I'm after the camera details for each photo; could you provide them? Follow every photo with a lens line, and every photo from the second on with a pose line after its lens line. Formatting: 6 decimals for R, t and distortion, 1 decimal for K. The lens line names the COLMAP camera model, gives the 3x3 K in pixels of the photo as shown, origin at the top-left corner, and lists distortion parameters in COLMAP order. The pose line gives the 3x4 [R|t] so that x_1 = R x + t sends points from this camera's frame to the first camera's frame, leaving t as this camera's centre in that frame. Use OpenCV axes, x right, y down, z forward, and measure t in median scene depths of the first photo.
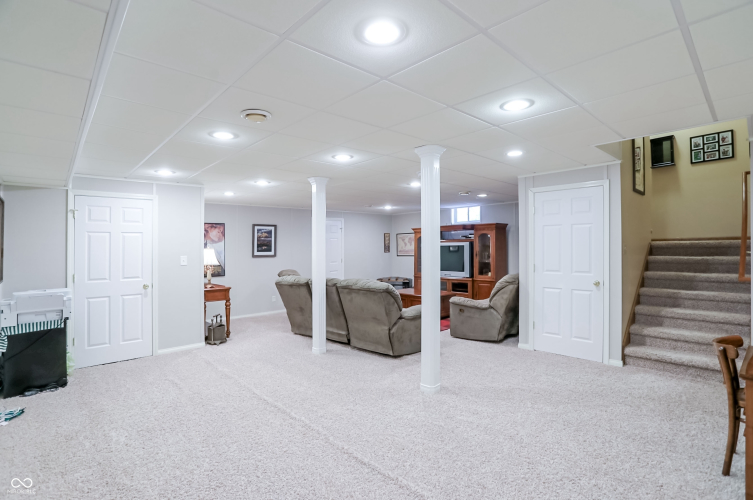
lens RADIAL K [[372.1, 0, 379.4], [0, 372.1, 247.5], [0, 0, 1]] dist [-0.043401, 0.012465]
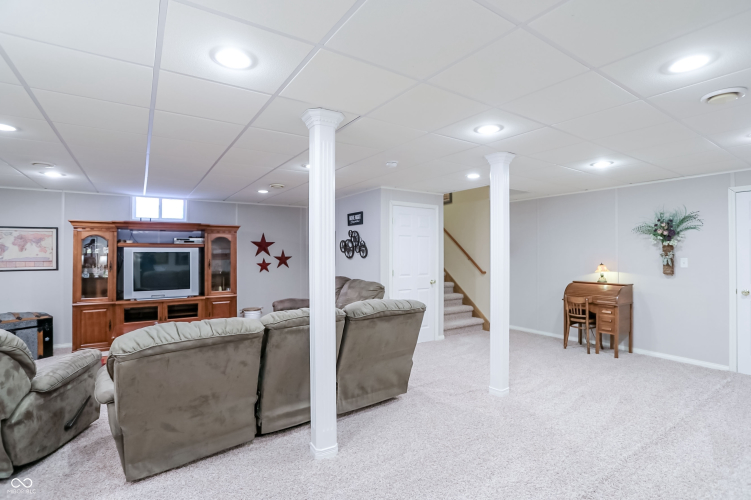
lens RADIAL K [[371.1, 0, 380.7], [0, 371.1, 251.2], [0, 0, 1]] dist [-0.043401, 0.012465]
pose [[0.170121, 0.018714, 0.985245, -0.418616], [0.001464, 0.999814, -0.019244, 0.007586], [-0.985422, 0.004716, 0.170062, 0.522868]]
